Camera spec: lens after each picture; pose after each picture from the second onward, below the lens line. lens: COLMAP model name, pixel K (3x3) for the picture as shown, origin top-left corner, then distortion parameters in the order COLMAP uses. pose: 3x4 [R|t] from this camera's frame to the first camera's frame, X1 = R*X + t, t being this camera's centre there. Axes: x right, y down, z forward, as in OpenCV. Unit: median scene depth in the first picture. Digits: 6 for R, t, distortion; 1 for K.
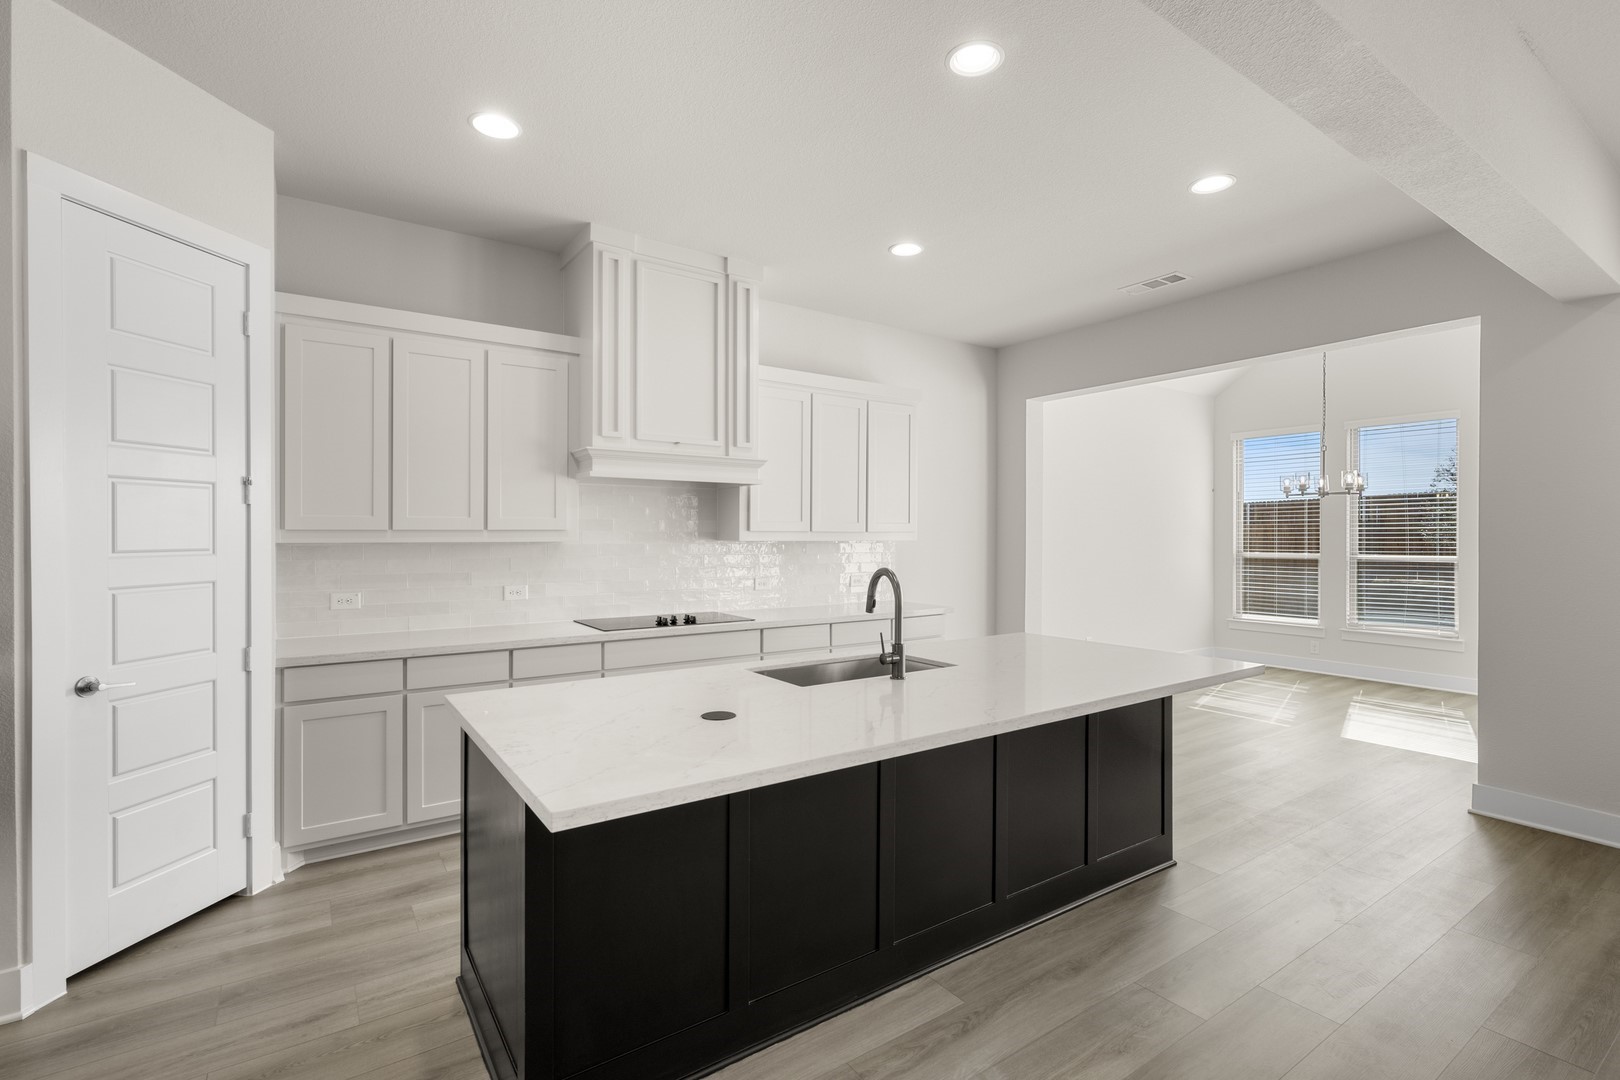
lens RADIAL K [[748.9, 0, 812.9], [0, 748.9, 536.7], [0, 0, 1]] dist [0.002253, 0.000547]
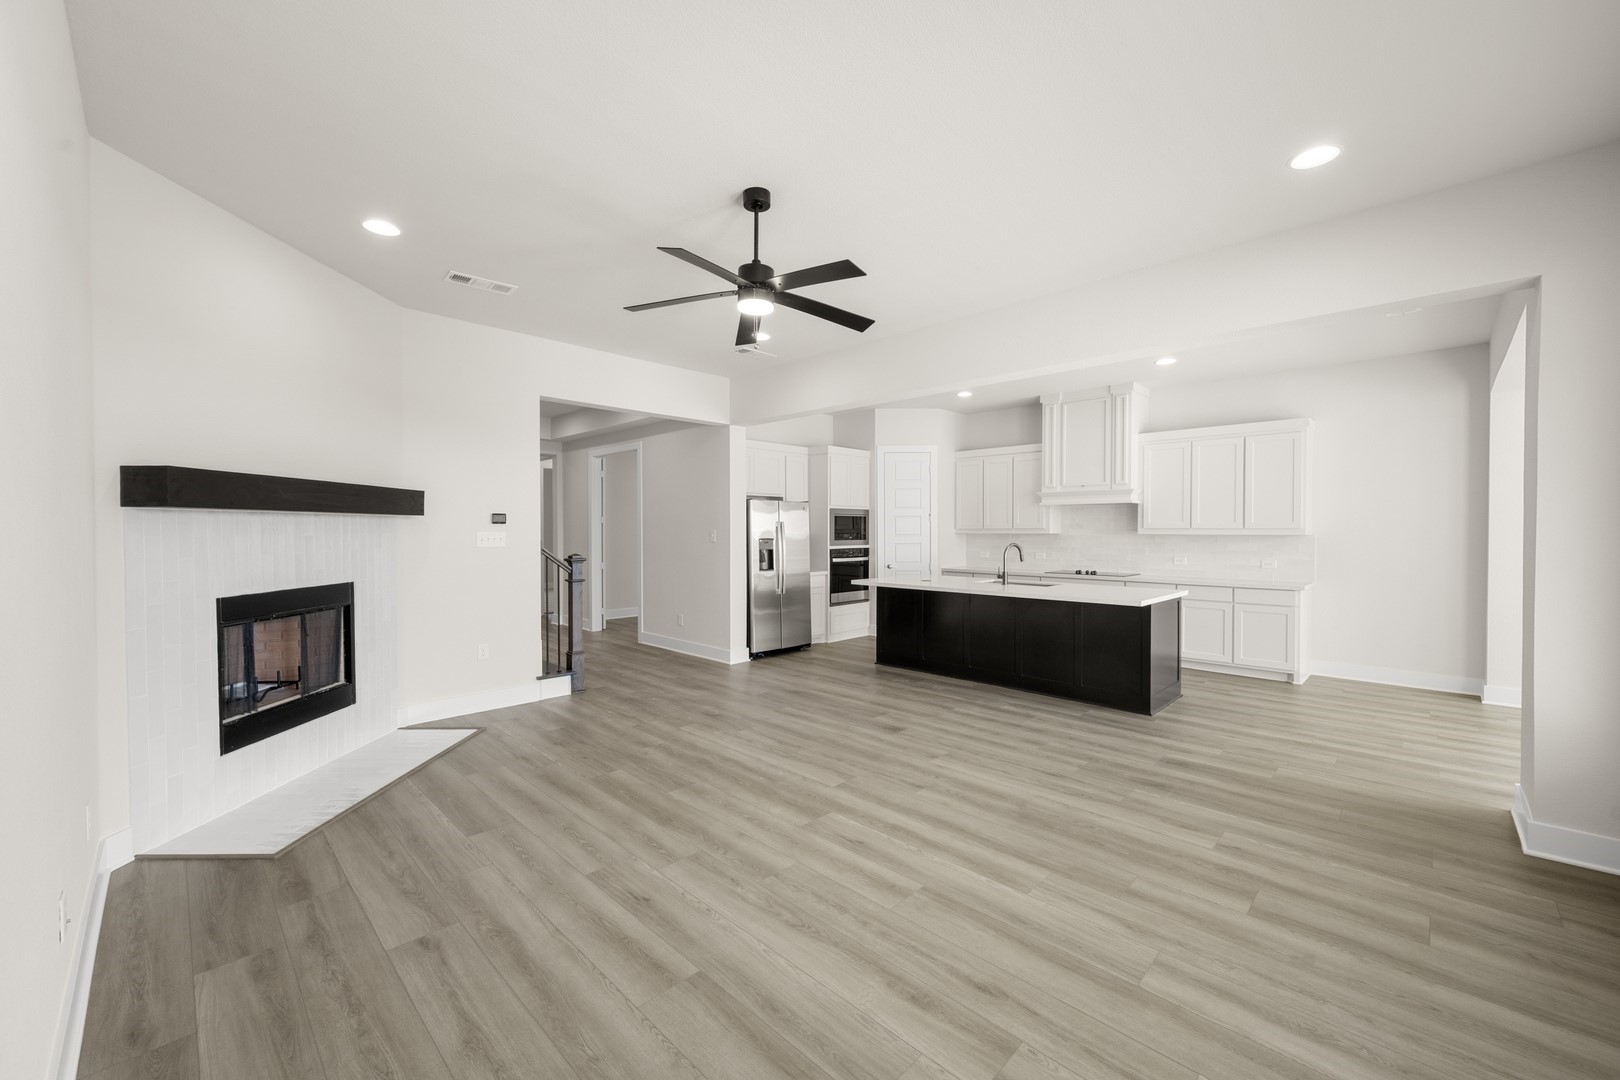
lens RADIAL K [[634.9, 0, 813.1], [0, 634.9, 536.0], [0, 0, 1]] dist [0.002599, 0.000292]
pose [[0.186762, 0.008643, -0.982367, 1.500019], [-0.001330, 0.999963, 0.008545, -0.000697], [0.982404, -0.000290, 0.186767, -0.053829]]
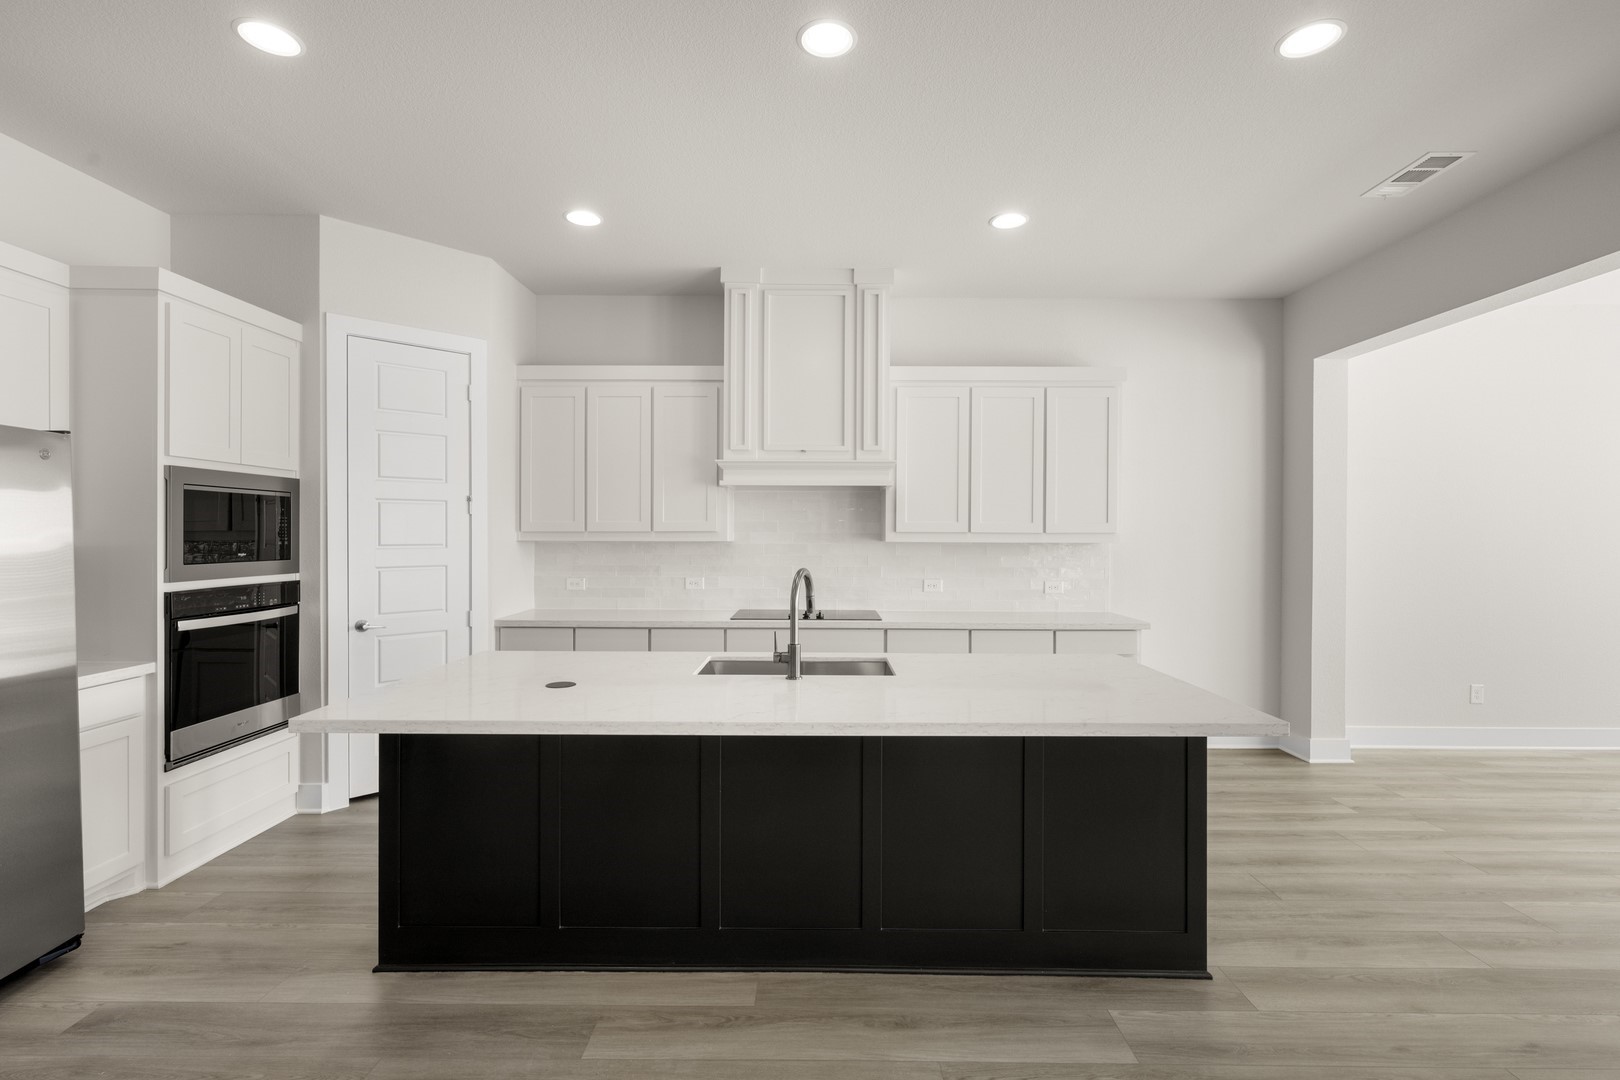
lens RADIAL K [[748.9, 0, 812.9], [0, 748.9, 536.7], [0, 0, 1]] dist [0.002253, 0.000547]
pose [[0.816601, 0.002727, -0.577196, 0.491111], [-0.003626, 0.999993, -0.000407, -0.000723], [0.577191, 0.002425, 0.816605, 0.135028]]
